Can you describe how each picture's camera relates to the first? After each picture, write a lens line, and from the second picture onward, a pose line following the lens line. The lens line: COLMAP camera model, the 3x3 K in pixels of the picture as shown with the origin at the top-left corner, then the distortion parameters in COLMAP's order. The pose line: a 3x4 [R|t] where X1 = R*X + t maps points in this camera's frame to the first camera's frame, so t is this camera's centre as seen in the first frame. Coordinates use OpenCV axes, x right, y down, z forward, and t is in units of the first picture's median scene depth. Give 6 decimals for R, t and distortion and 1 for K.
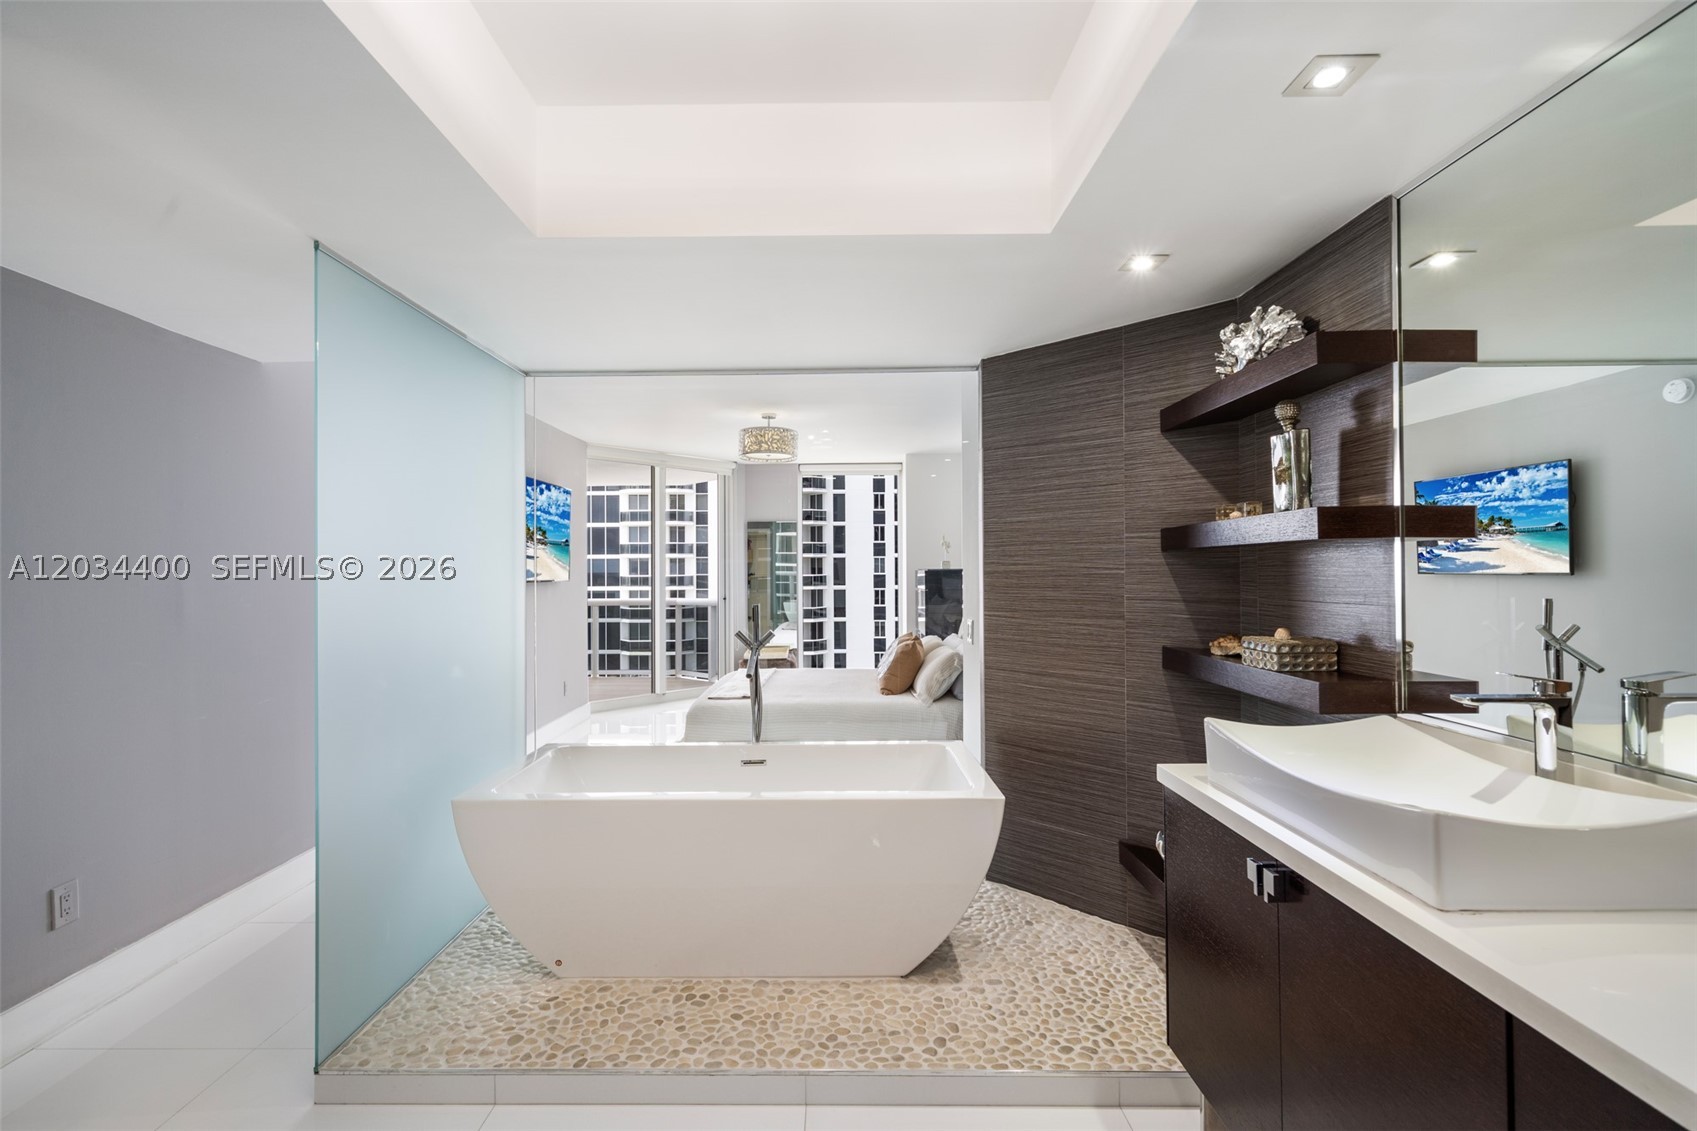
lens RADIAL K [[805.9, 0, 847.4], [0, 805.9, 571.4], [0, 0, 1]] dist [-0.003707, 0.003425]
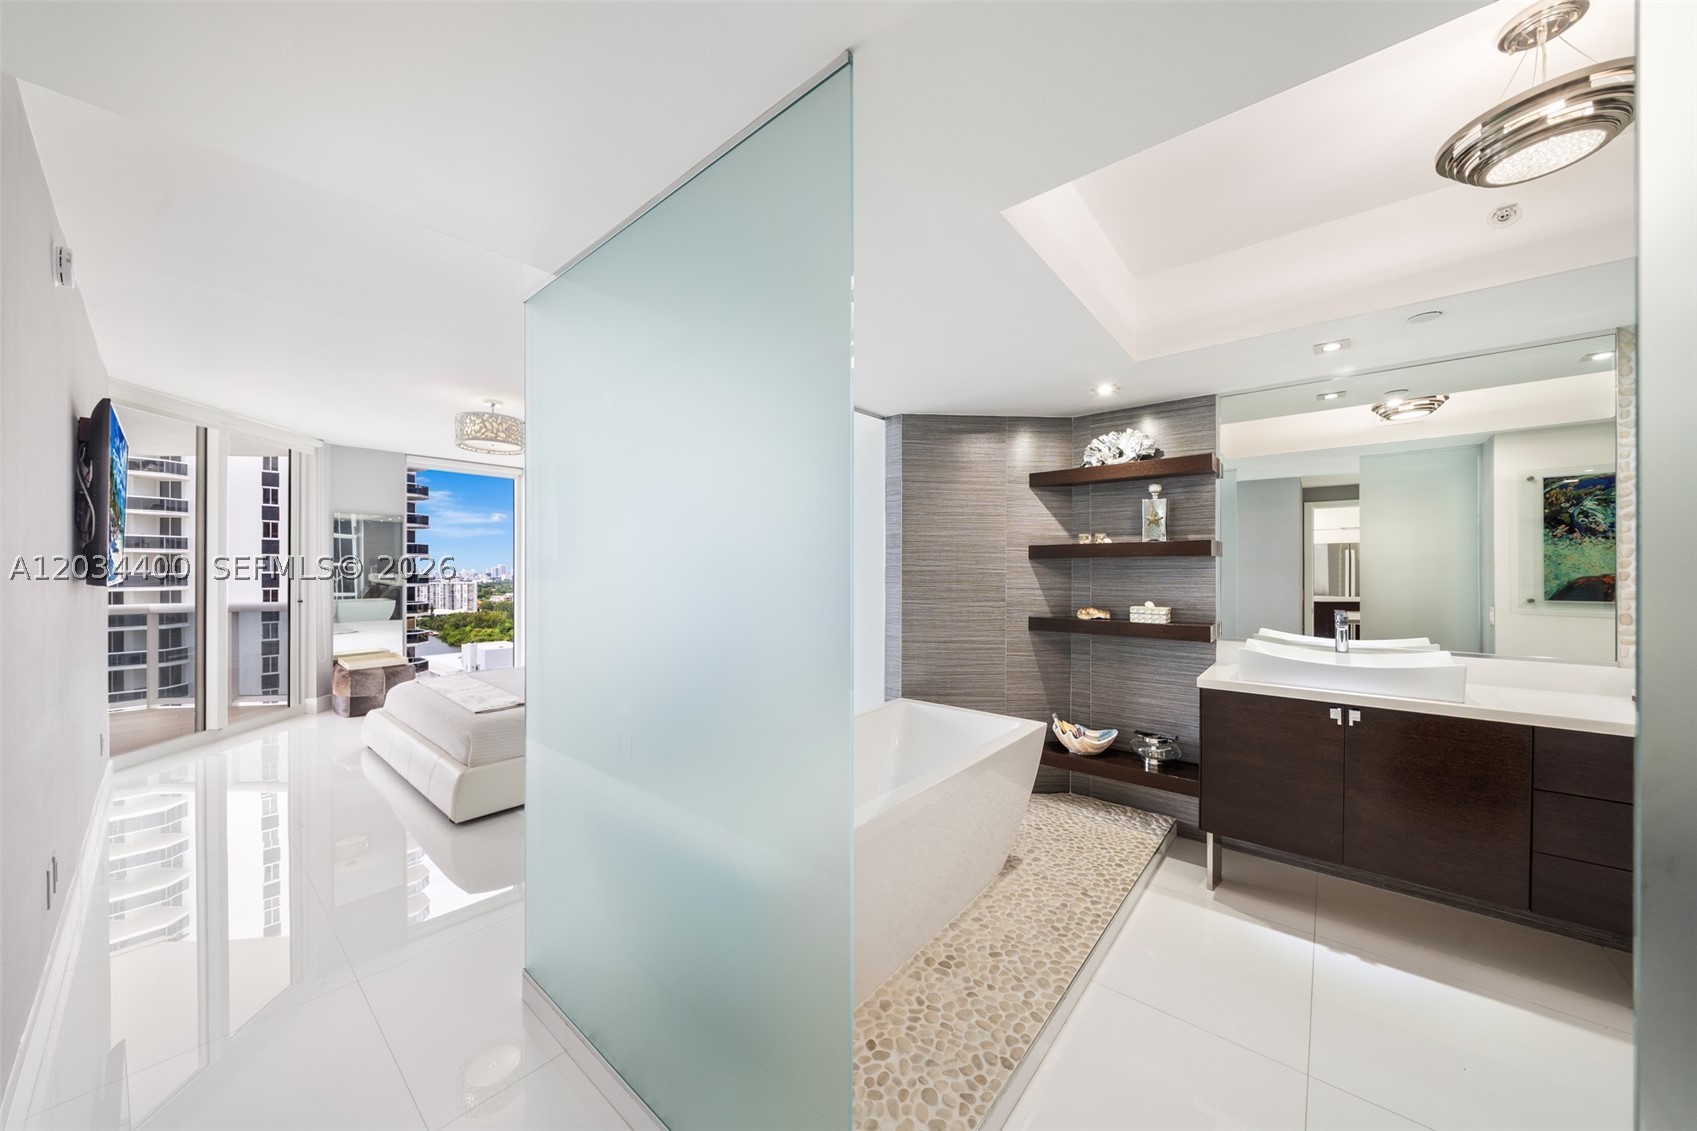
lens RADIAL K [[587.3, 0, 847.4], [0, 587.3, 572.9], [0, 0, 1]] dist [-0.001427, -0.000349]
pose [[0.629448, 0.005064, 0.777026, -0.766346], [-0.005184, 0.999984, -0.002318, 0.007754], [-0.777026, -0.002569, 0.629464, 0.526290]]
